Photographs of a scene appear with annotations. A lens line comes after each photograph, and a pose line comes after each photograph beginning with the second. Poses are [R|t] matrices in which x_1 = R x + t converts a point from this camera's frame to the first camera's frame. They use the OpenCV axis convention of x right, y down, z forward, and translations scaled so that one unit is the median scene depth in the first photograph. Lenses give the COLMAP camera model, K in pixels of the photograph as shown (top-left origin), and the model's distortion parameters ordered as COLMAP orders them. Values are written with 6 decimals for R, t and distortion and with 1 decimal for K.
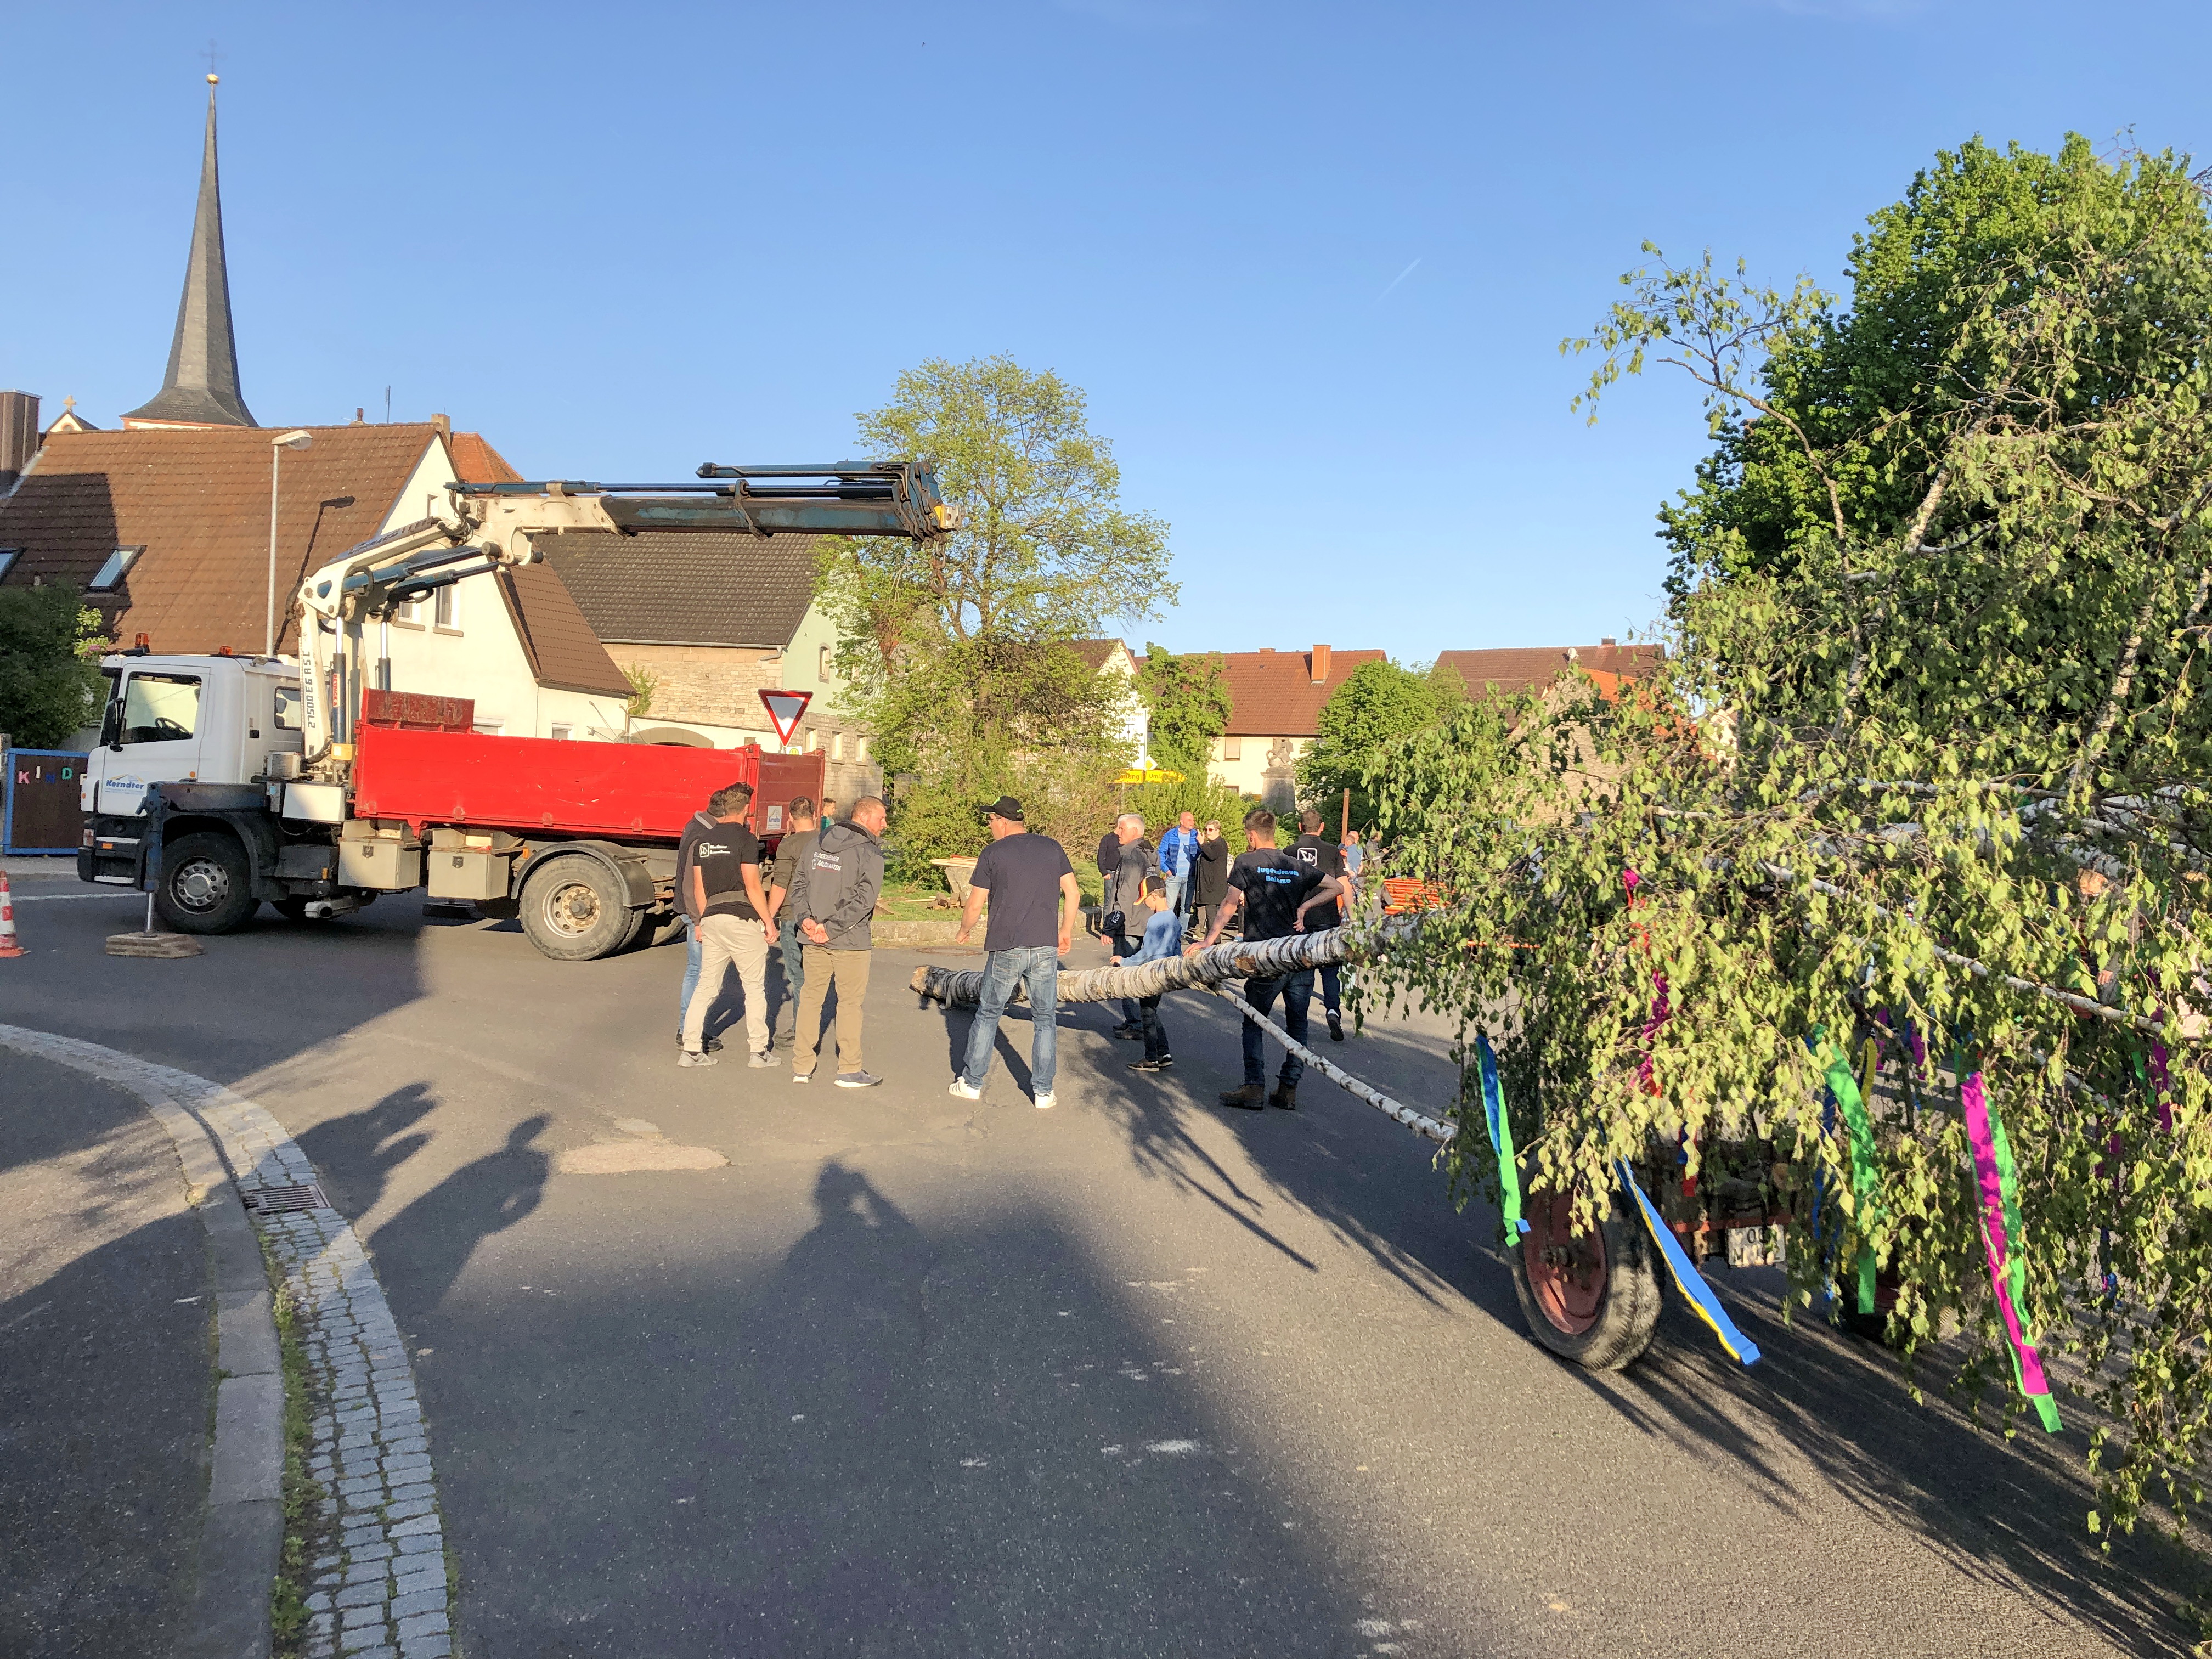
lens RADIAL K [[1795.3, 0, 1096.9], [0, 1795.3, 776.8], [0, 0, 1]] dist [0.049593, -0.006506]
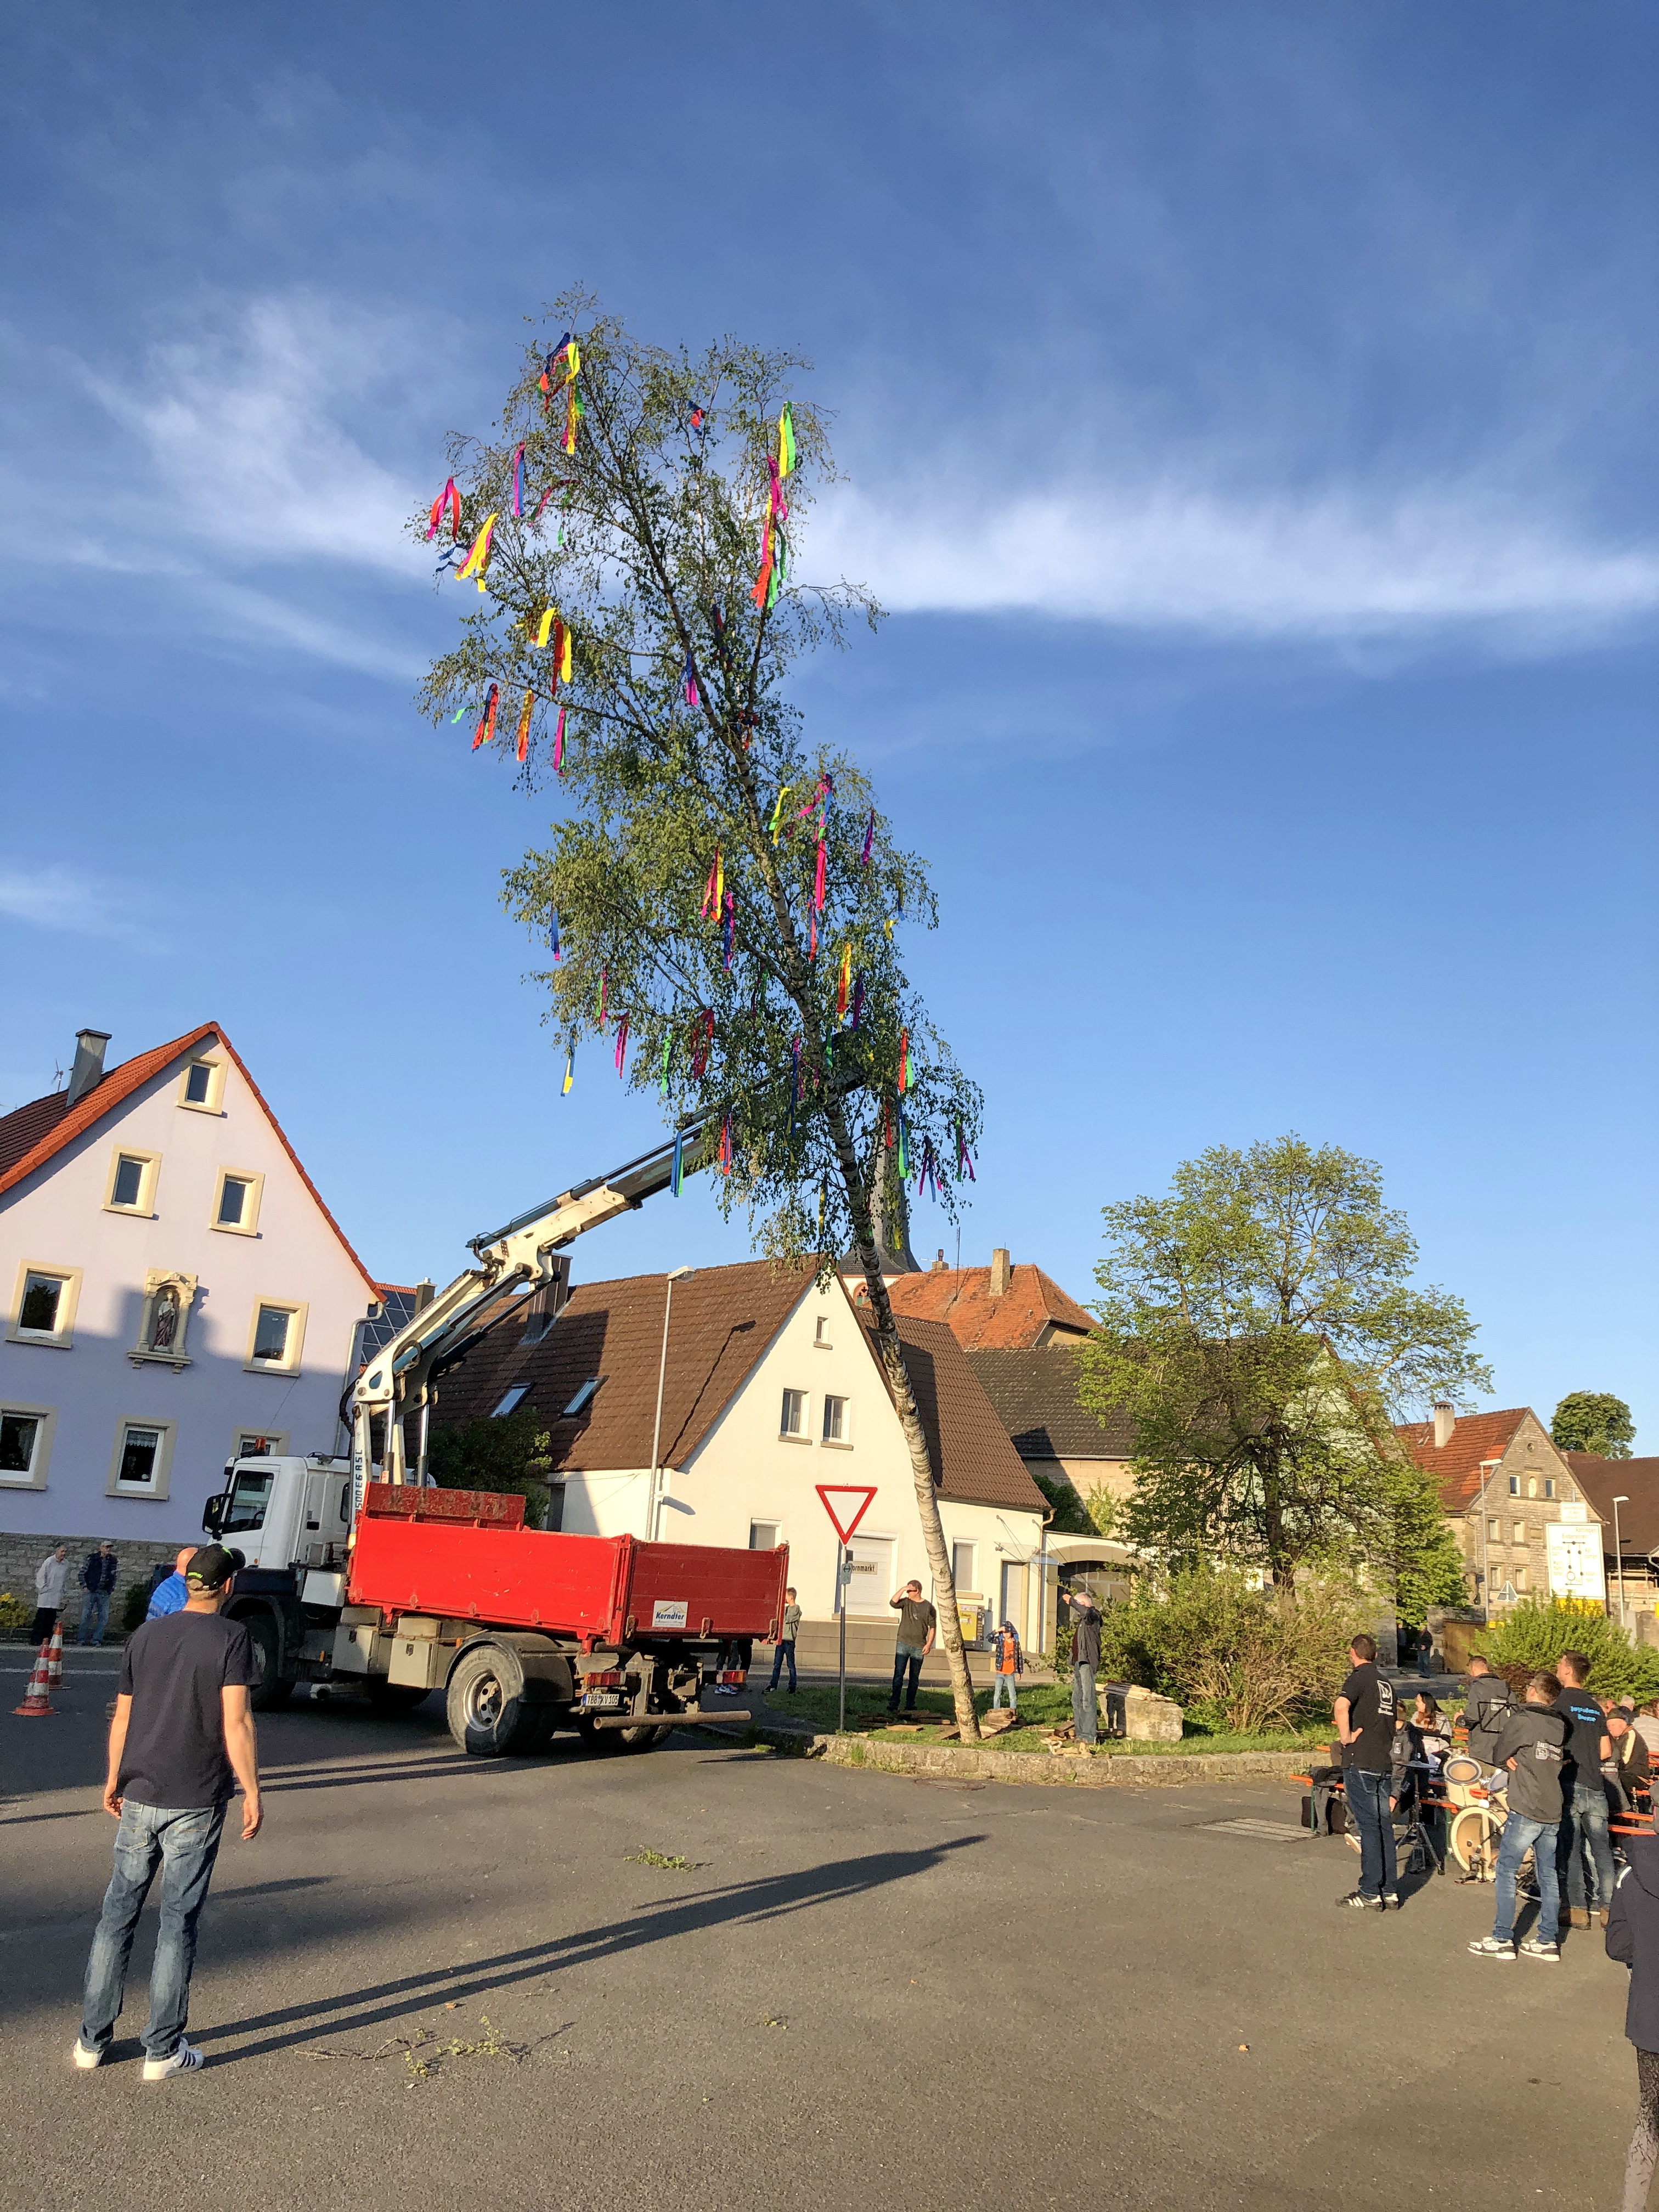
lens RADIAL K [[1795.3, 0, 829.5], [0, 1795.3, 1106.0], [0, 0, 1]] dist [0.049593, -0.006506]
pose [[0.854232, -0.114362, -0.507158, 0.221774], [-0.028042, 0.963950, -0.264600, 0.007659], [0.519136, 0.240252, 0.820230, 0.099072]]
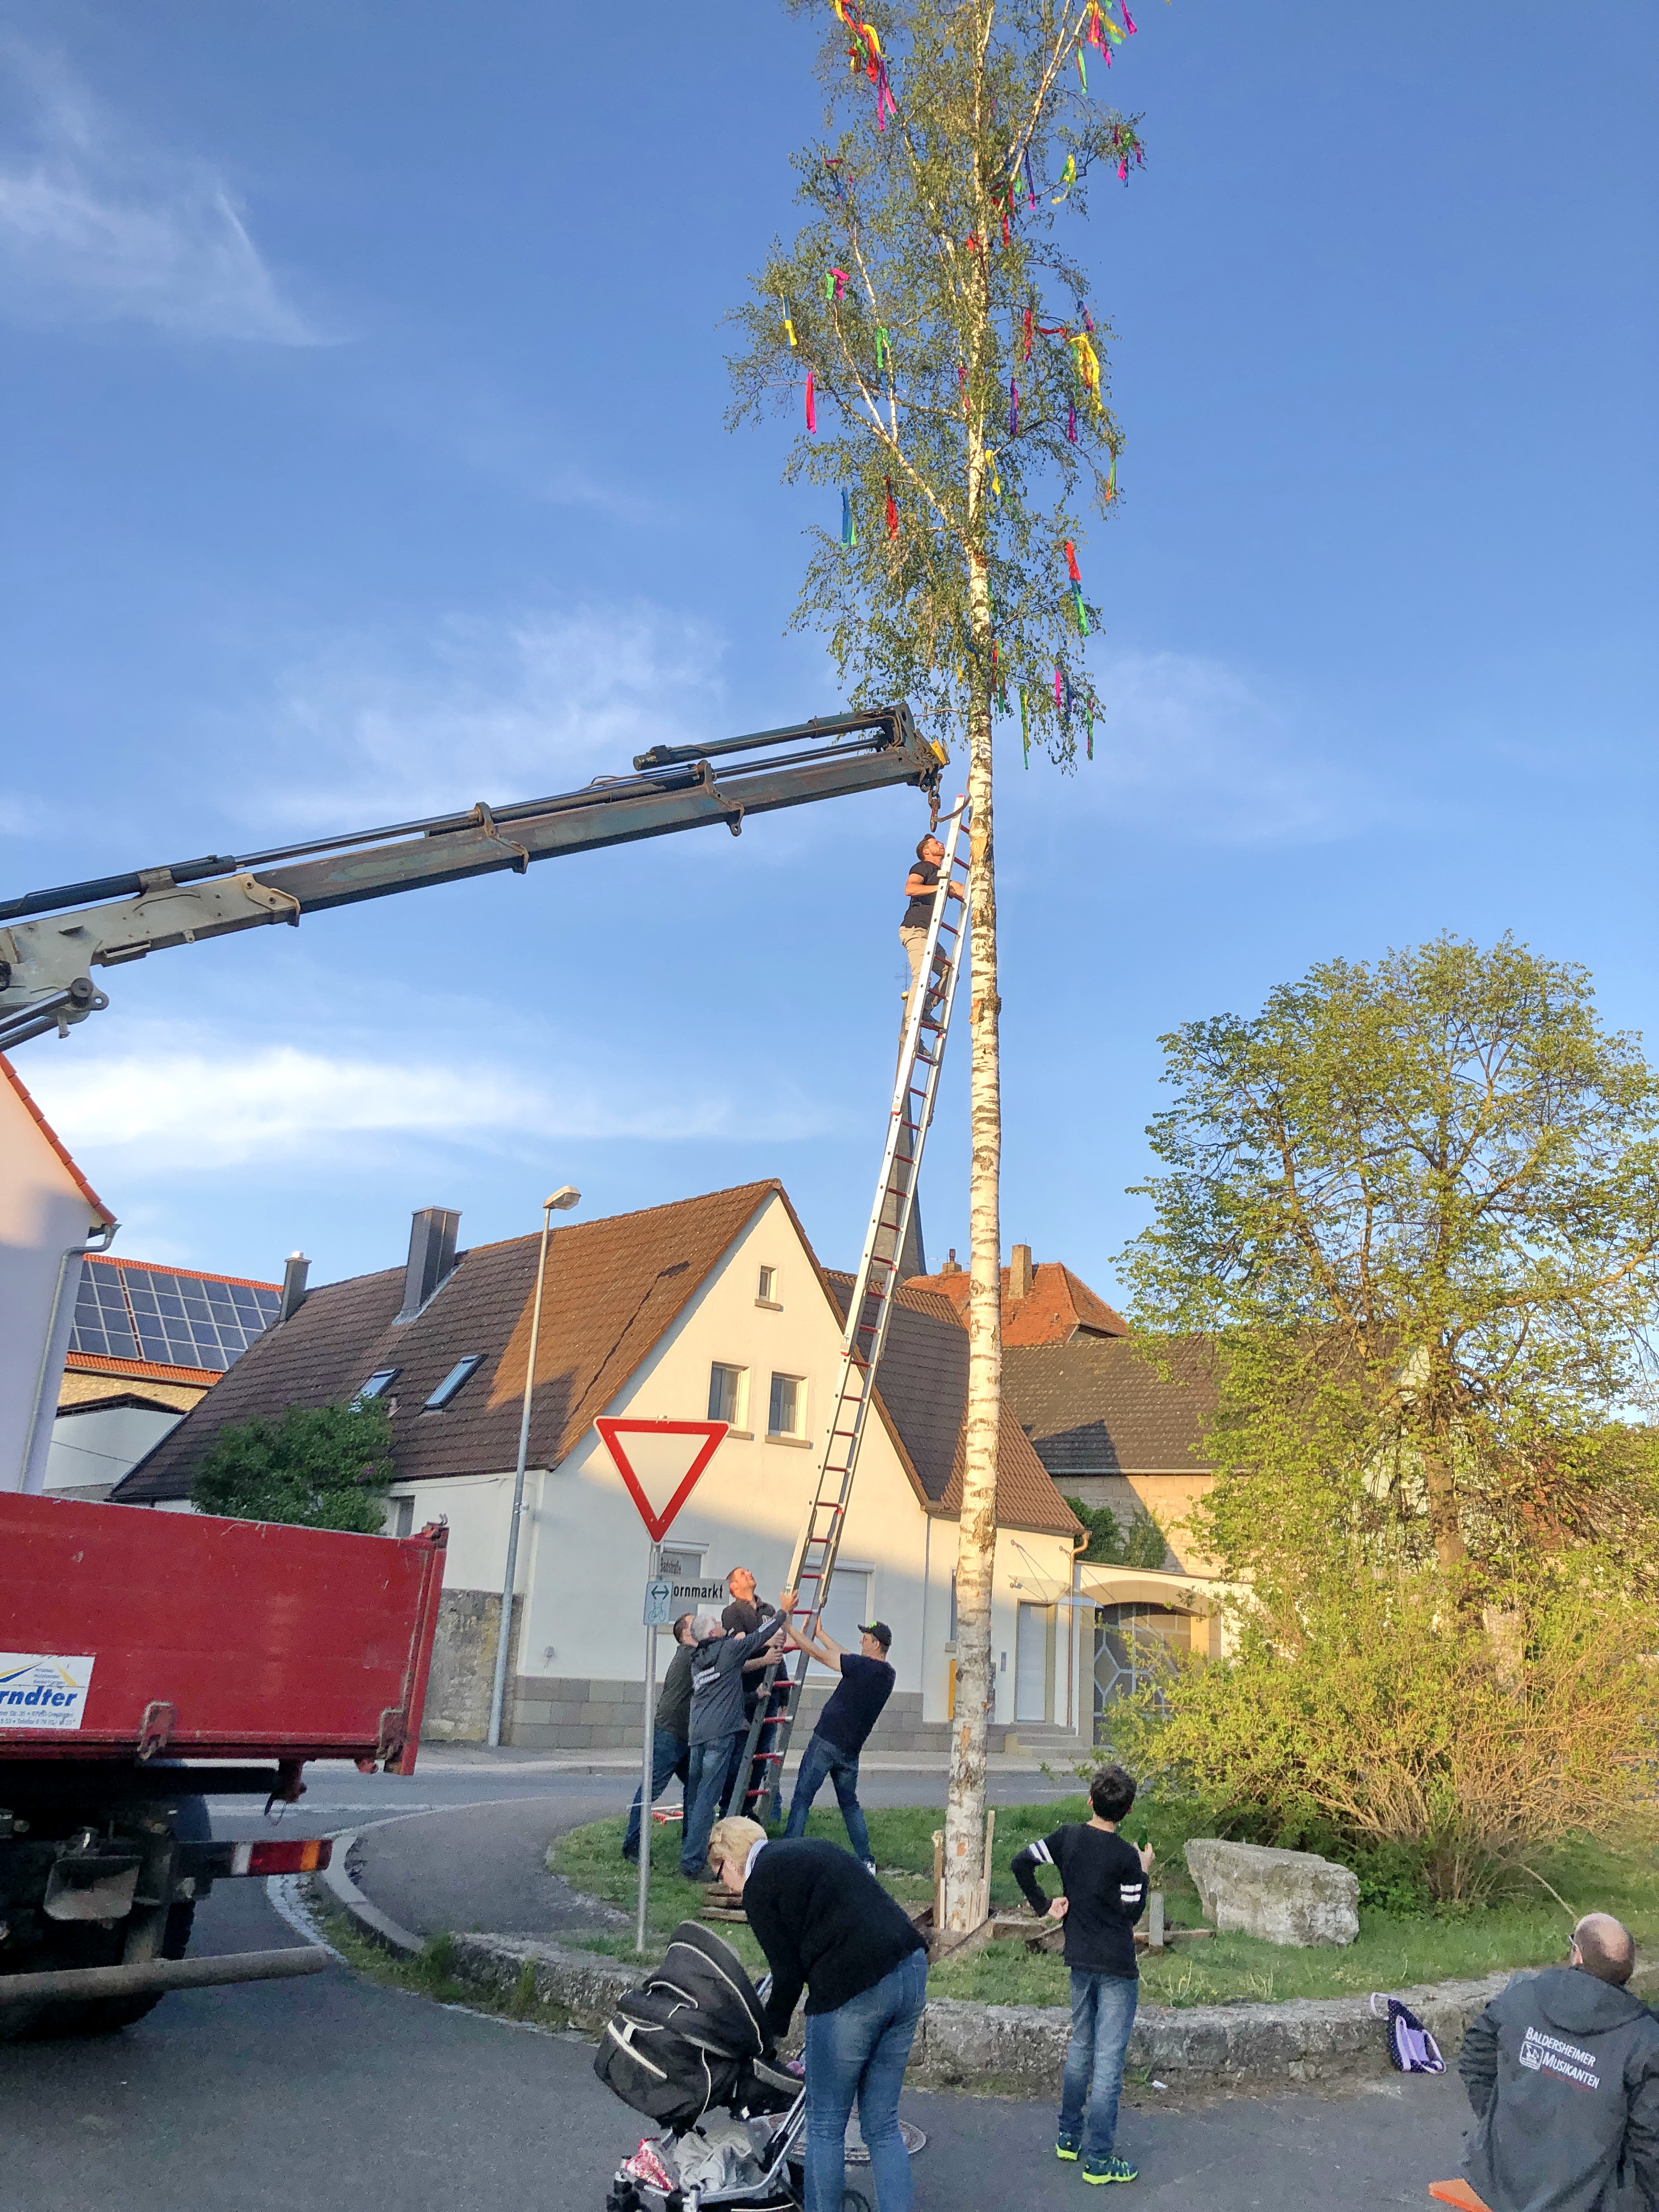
lens RADIAL K [[1796.1, 0, 816.4], [0, 1796.1, 1105.5], [0, 0, 1]] dist [0.056791, -0.001193]
pose [[0.841977, -0.138075, -0.521545, 0.082306], [-0.023261, 0.956507, -0.290780, 0.006281], [0.539011, 0.256962, 0.802146, 0.403001]]
